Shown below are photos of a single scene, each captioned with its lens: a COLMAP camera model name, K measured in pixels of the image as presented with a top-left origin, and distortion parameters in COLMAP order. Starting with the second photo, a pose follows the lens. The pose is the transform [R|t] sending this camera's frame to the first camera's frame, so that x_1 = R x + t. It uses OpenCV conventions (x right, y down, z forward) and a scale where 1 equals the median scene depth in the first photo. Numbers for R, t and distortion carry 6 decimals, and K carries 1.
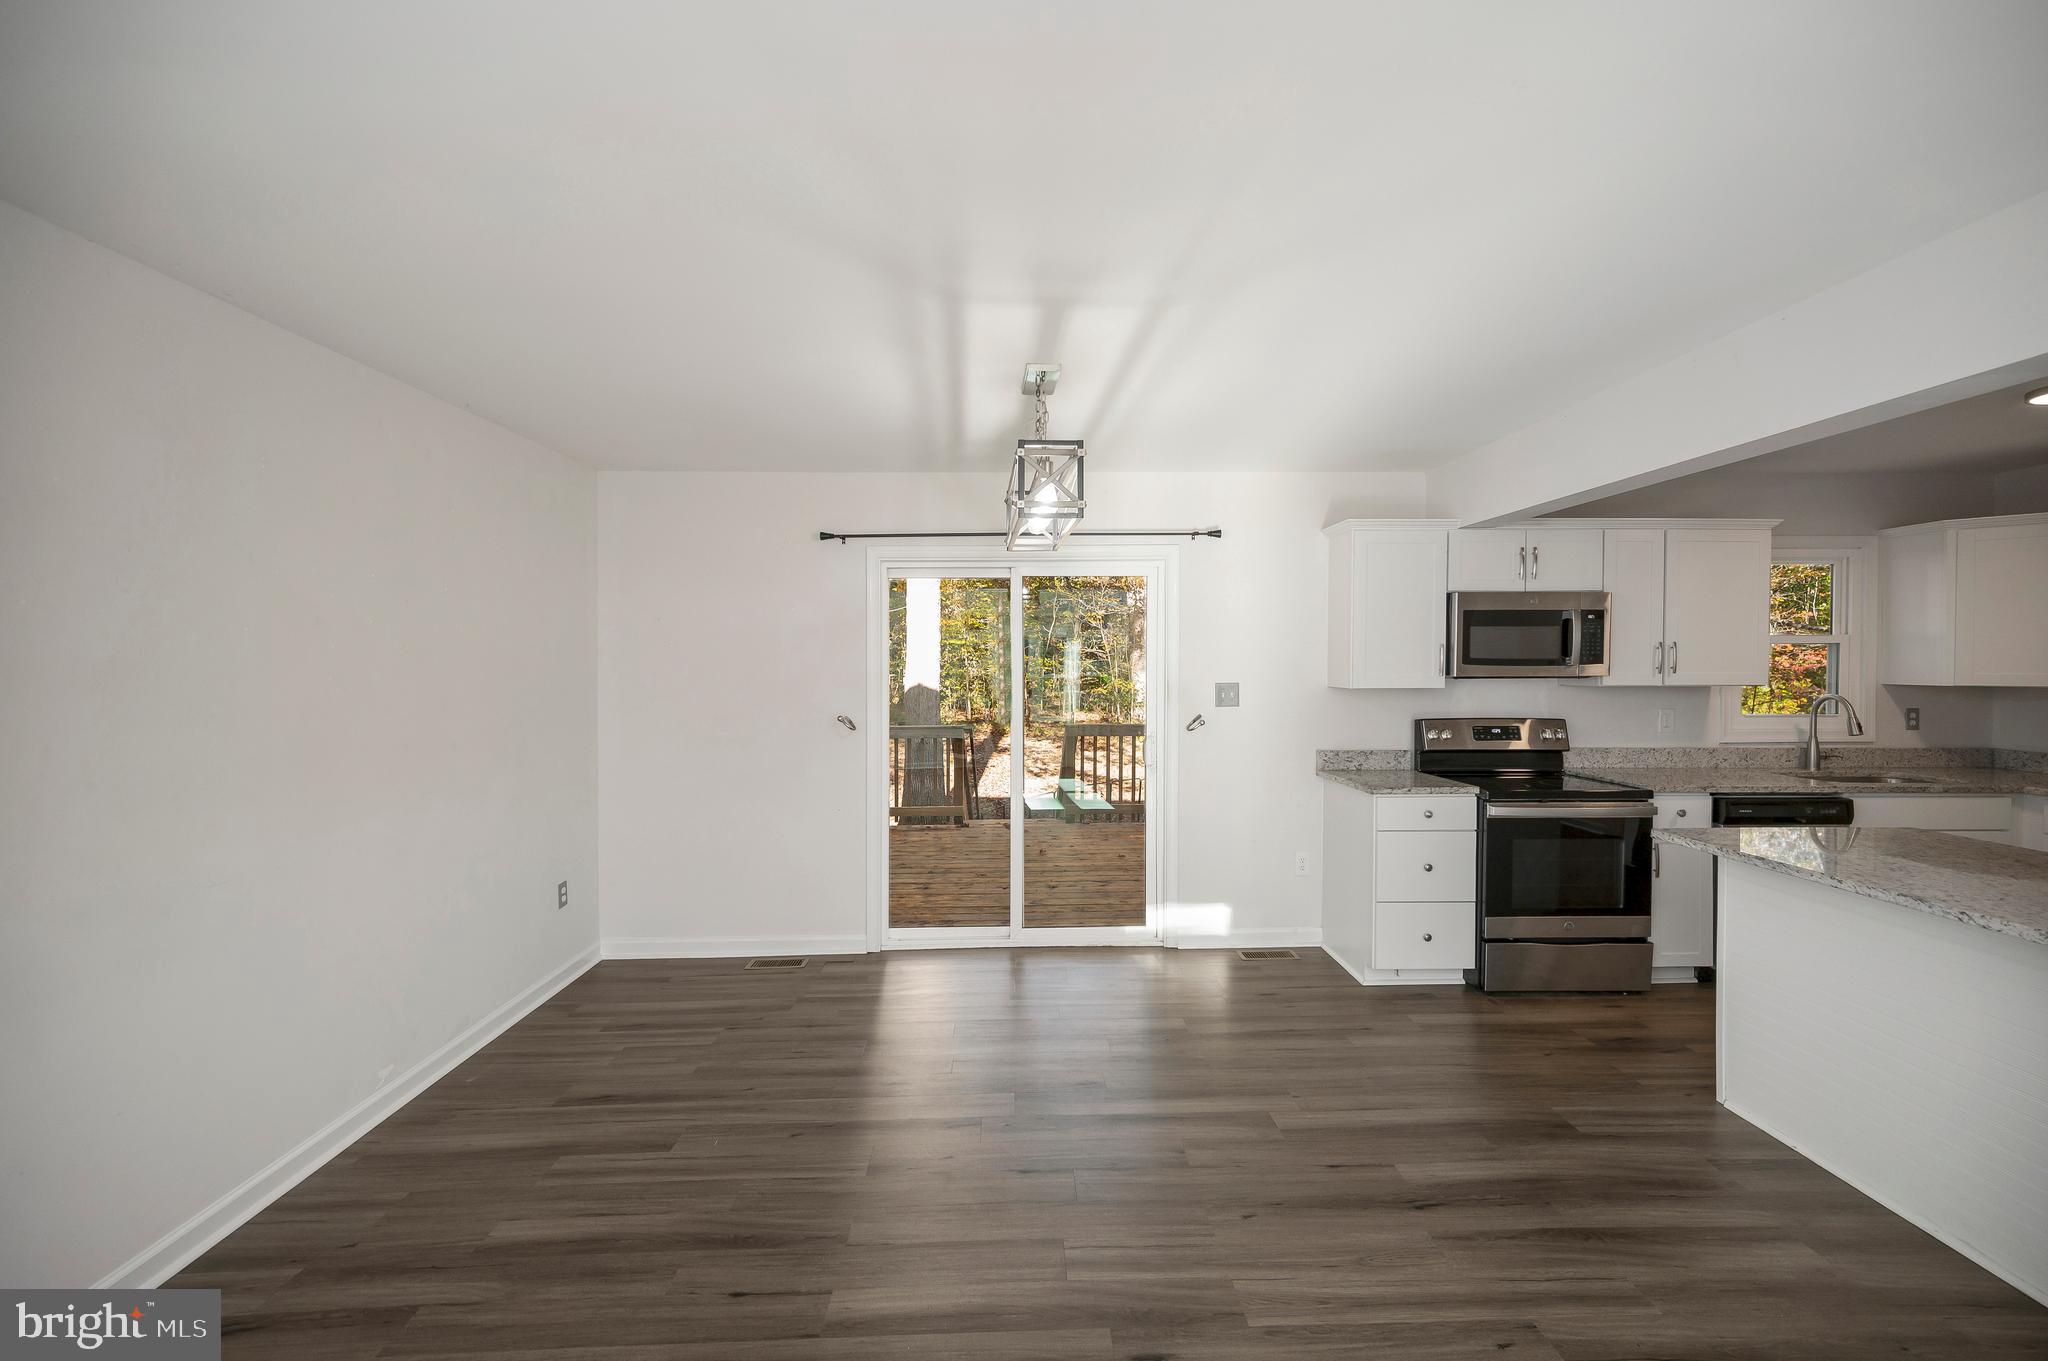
lens RADIAL K [[834.1, 0, 1037.7], [0, 834.1, 675.3], [0, 0, 1]] dist [0.013813, 0.000109]
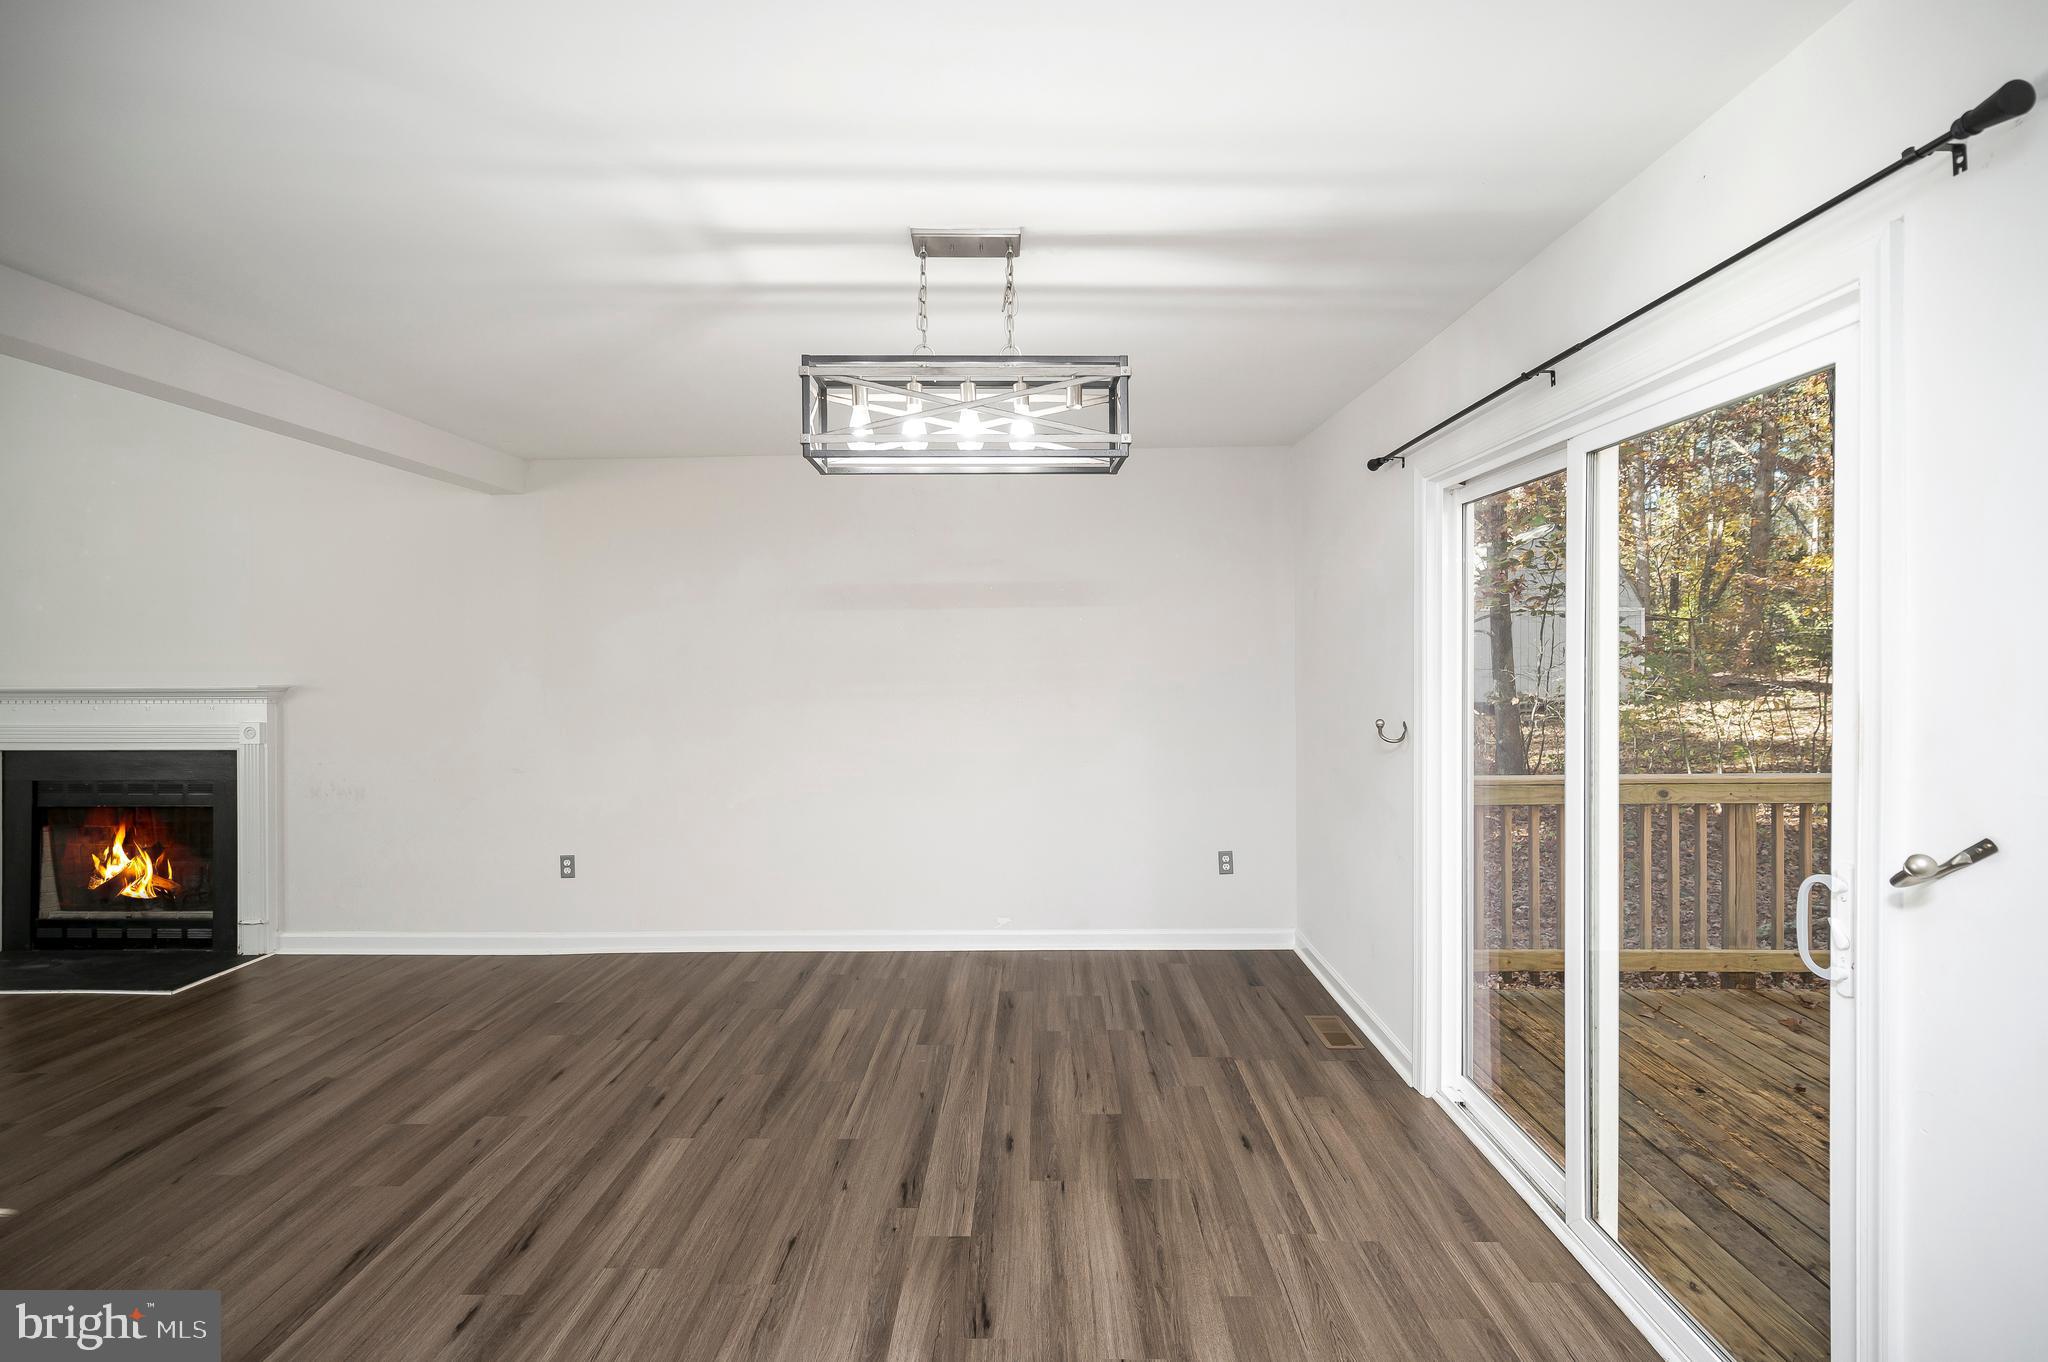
lens RADIAL K [[853.6, 0, 1016.0], [0, 853.6, 651.2], [0, 0, 1]] dist [-0.002630, 0.000664]
pose [[-0.056253, 0.005697, -0.998400, 0.506434], [-0.003934, 0.999975, 0.005927, -0.011565], [0.998409, 0.004262, -0.056229, 0.767485]]
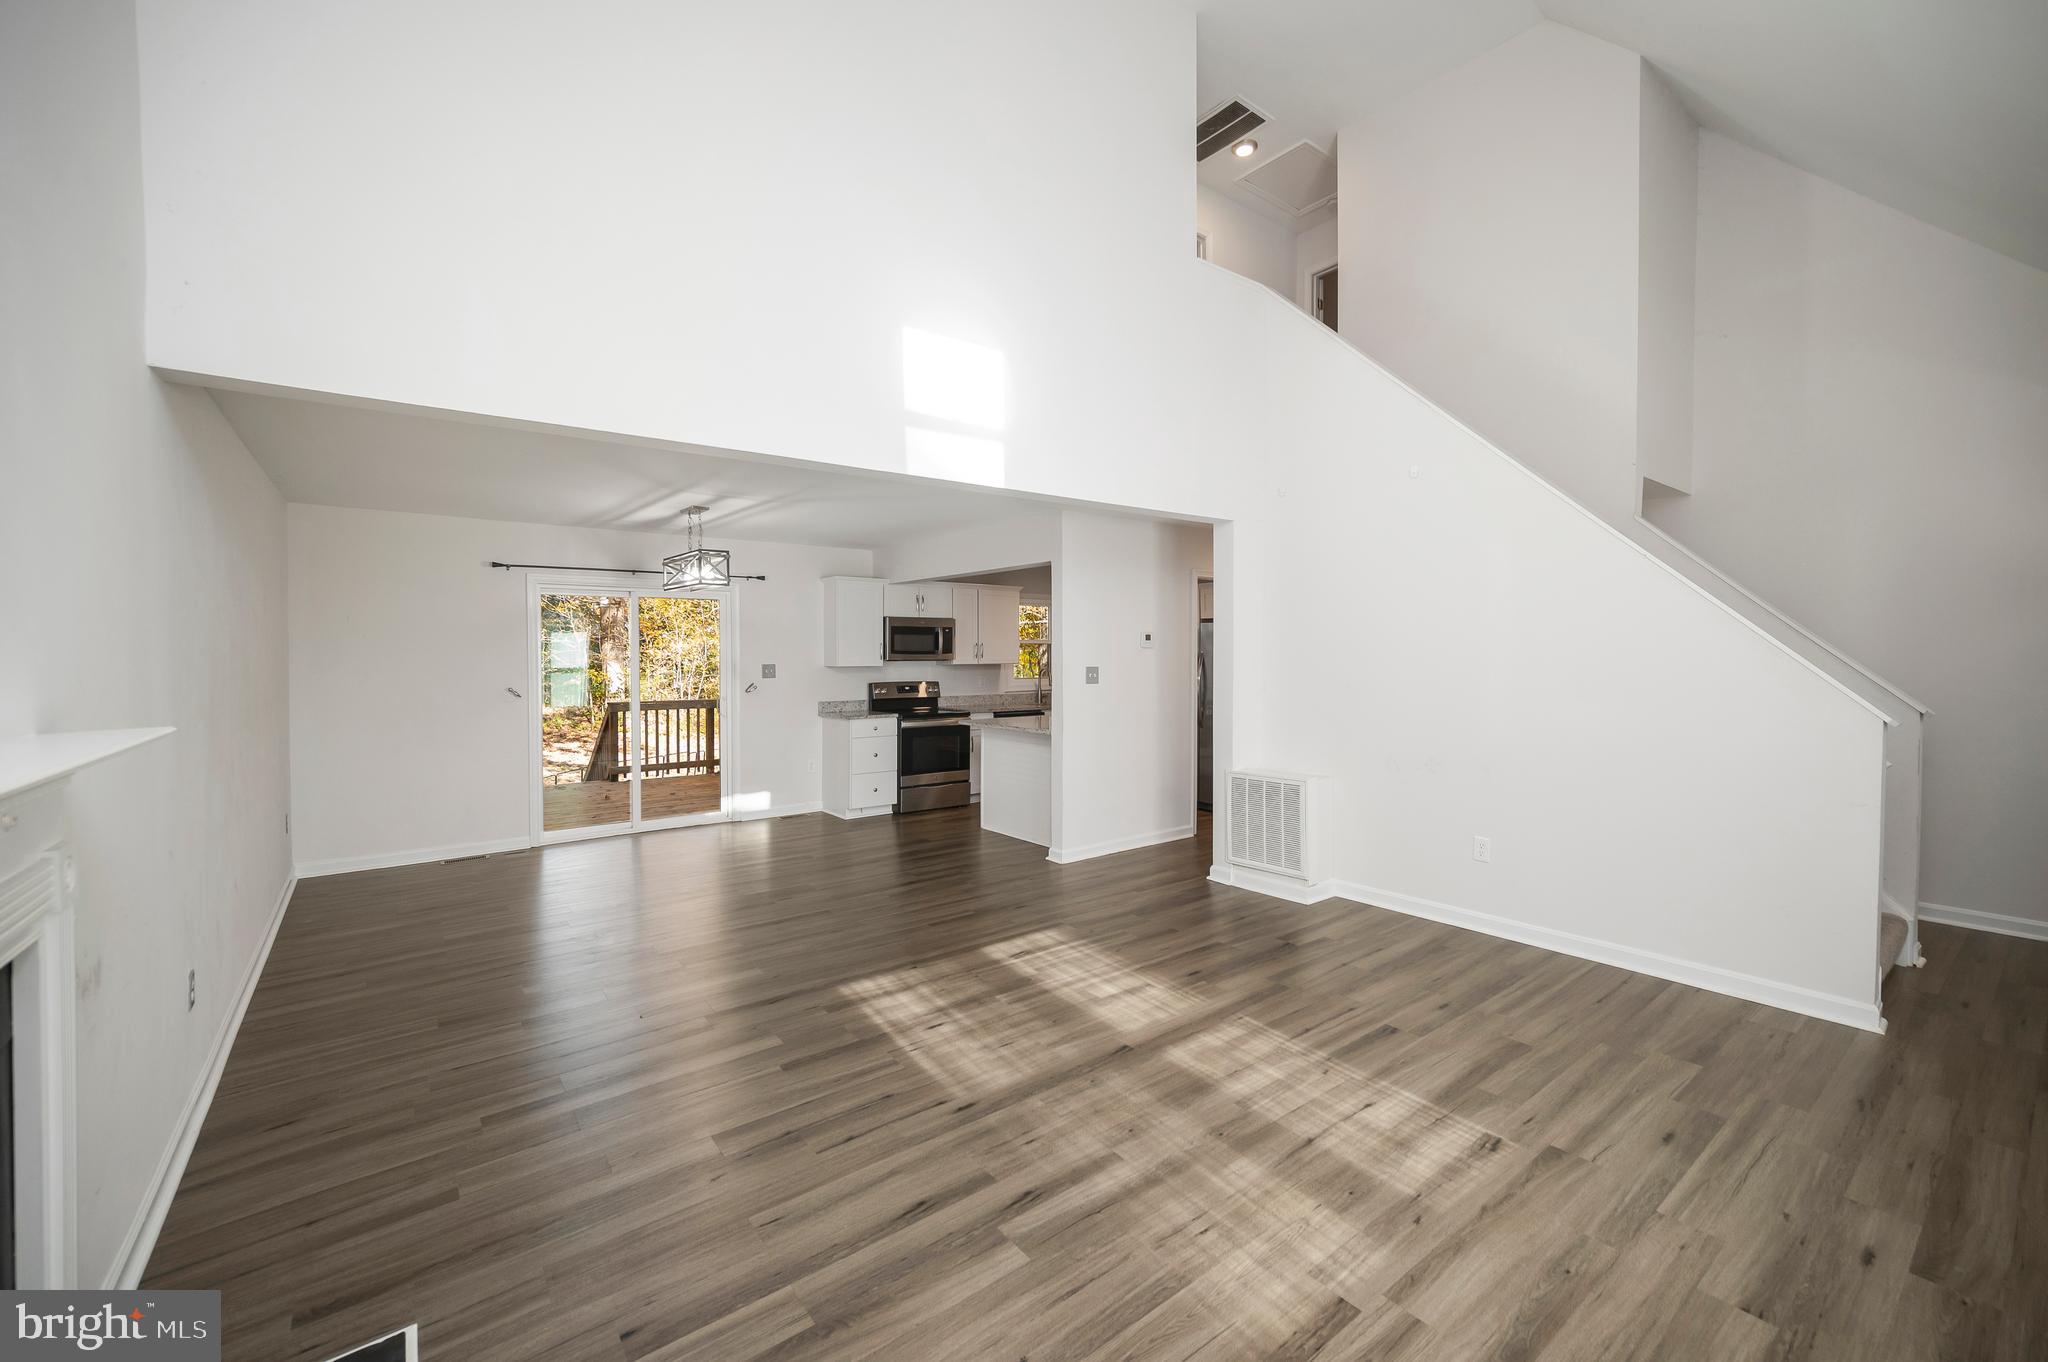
lens RADIAL K [[834.1, 0, 1024.0], [0, 834.1, 673.4], [0, 0, 1]] dist [0.013813, 0.000109]
pose [[0.812523, -0.012654, 0.582792, -0.376708], [0.005415, 0.999885, 0.014160, 0.007075], [-0.582904, -0.008349, 0.812498, -0.764298]]
